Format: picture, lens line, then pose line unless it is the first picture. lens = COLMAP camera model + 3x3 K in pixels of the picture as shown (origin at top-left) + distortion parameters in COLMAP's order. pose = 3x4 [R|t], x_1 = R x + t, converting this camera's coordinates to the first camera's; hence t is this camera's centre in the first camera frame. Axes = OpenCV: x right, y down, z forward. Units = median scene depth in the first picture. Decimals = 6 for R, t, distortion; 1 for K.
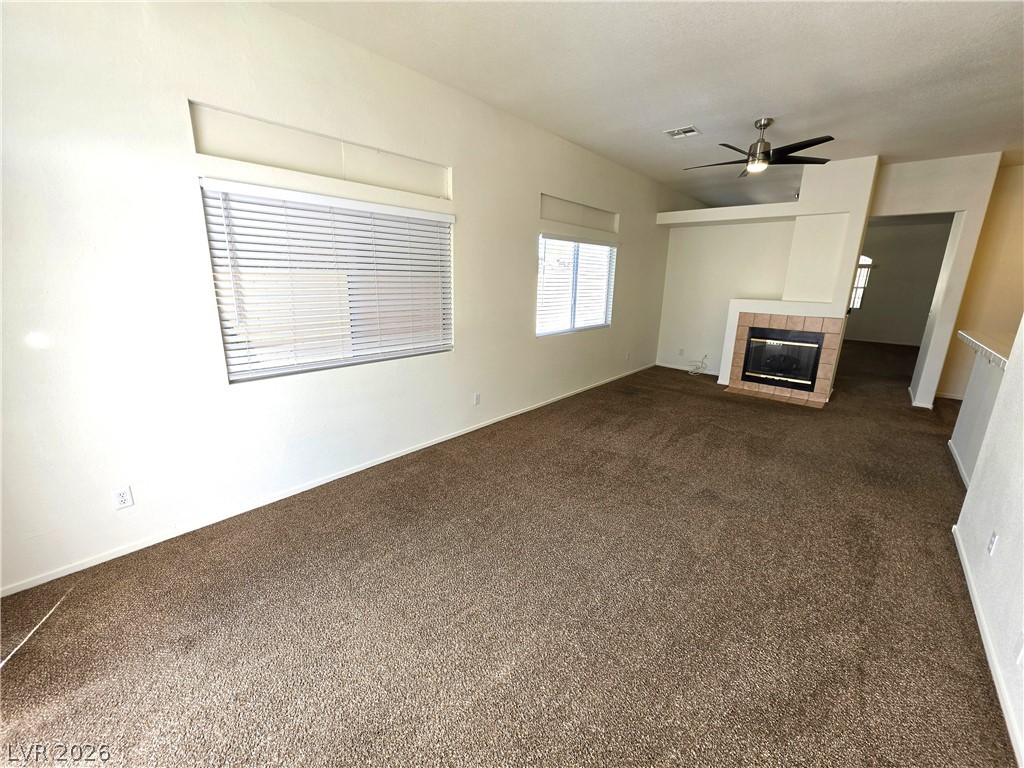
lens RADIAL K [[410.2, 0, 508.2], [0, 410.2, 380.5], [0, 0, 1]] dist [-0.003169, 0.000219]
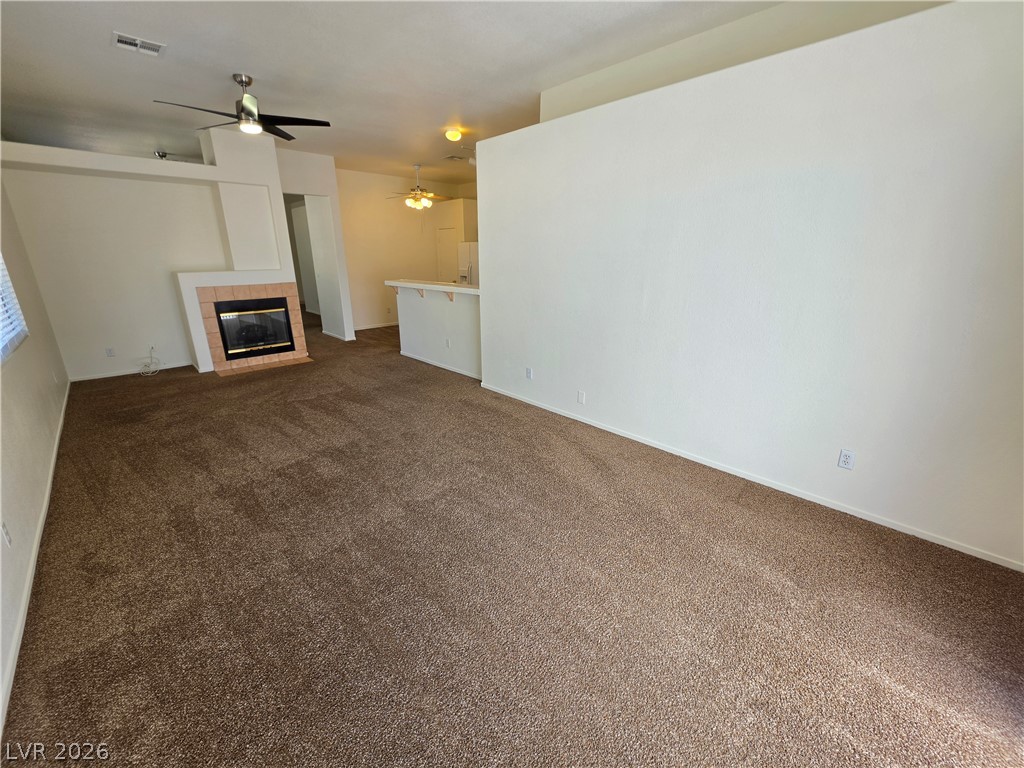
lens RADIAL K [[410.2, 0, 507.3], [0, 410.2, 384.8], [0, 0, 1]] dist [-0.003169, 0.000219]
pose [[0.075486, -0.327334, 0.941889, -0.387599], [0.248995, 0.920848, 0.300066, -0.099104], [-0.965558, 0.211875, 0.151016, 0.365408]]
